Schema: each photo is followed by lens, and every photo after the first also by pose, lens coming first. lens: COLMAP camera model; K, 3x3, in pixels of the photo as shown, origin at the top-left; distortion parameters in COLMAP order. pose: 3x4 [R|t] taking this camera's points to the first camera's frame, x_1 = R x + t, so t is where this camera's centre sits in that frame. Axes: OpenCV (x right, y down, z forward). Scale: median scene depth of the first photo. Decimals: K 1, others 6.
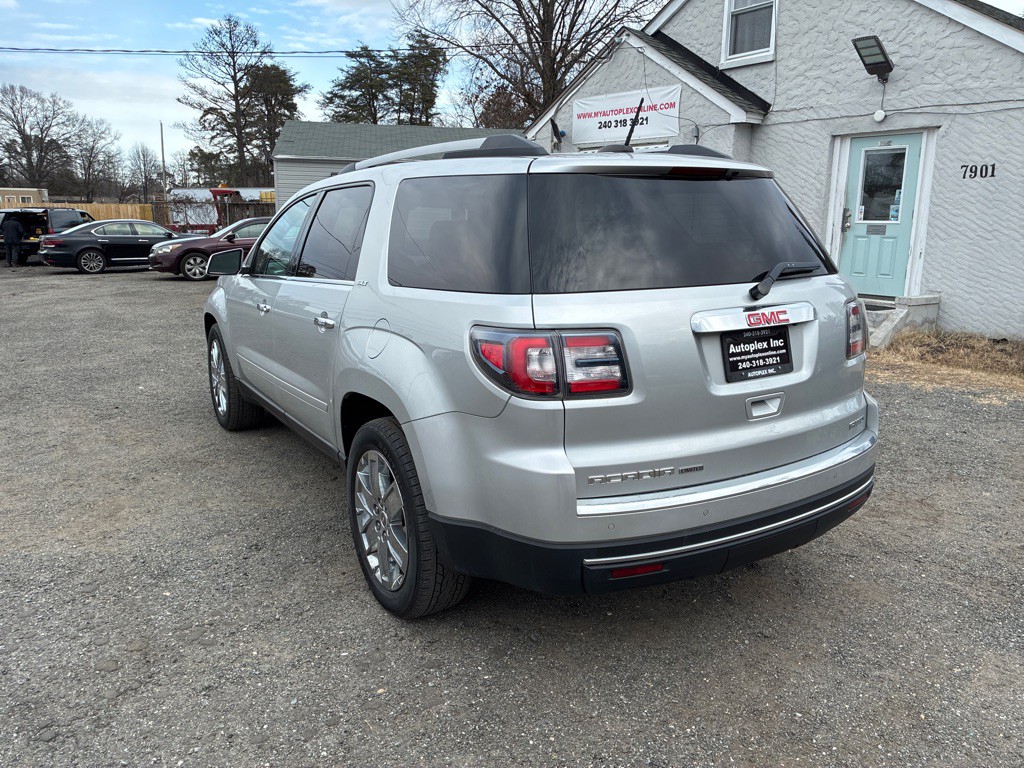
lens RADIAL K [[766.8, 0, 526.2], [0, 766.8, 366.5], [0, 0, 1]] dist [0.072648, -0.104762]
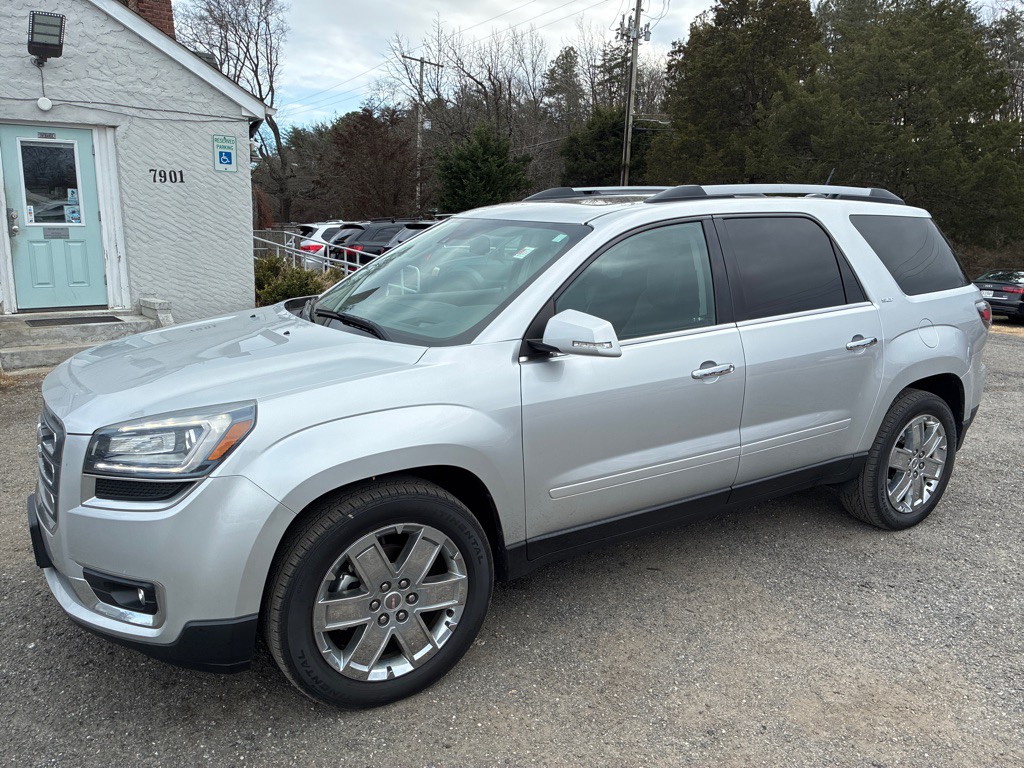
lens RADIAL K [[770.6, 0, 526.8], [0, 770.6, 363.9], [0, 0, 1]] dist [0.044760, -0.055213]
pose [[-0.005246, -0.193514, 0.981084, -0.453093], [0.177702, 0.965301, 0.191351, -0.109206], [-0.984070, 0.175344, 0.029324, 0.482626]]
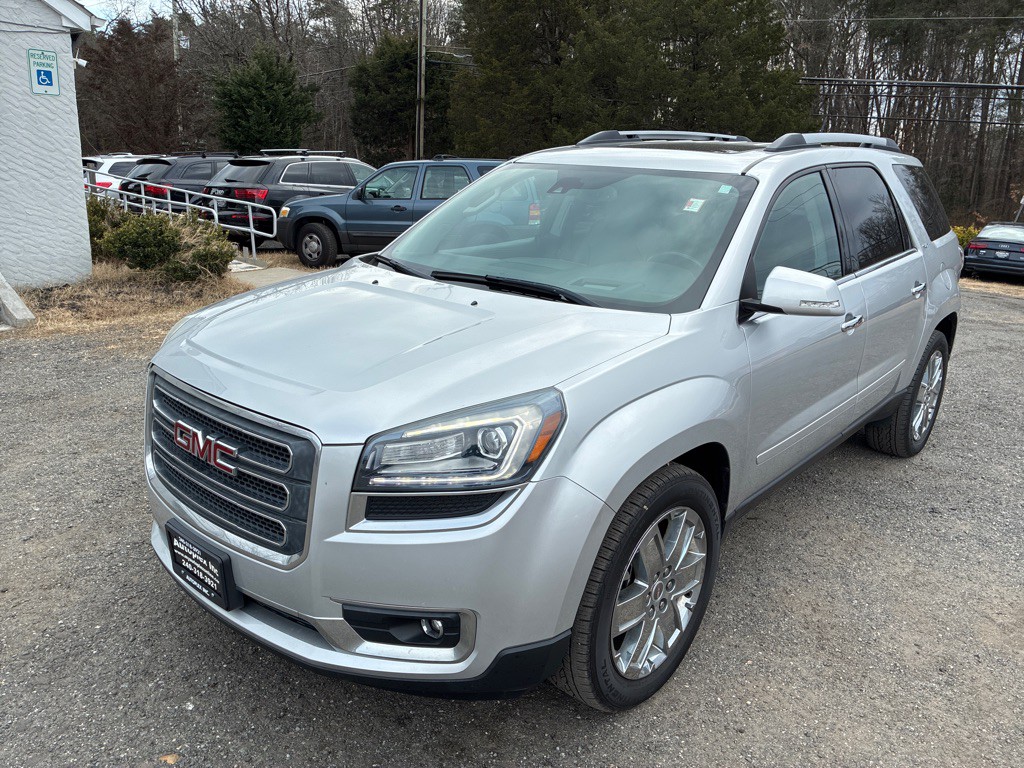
lens RADIAL K [[768.5, 0, 523.6], [0, 768.5, 370.3], [0, 0, 1]] dist [0.061613, -0.084533]
pose [[-0.286663, -0.267606, 0.919897, -0.404979], [0.153653, 0.934923, 0.319859, -0.137729], [-0.945630, 0.233037, -0.226889, 0.624266]]
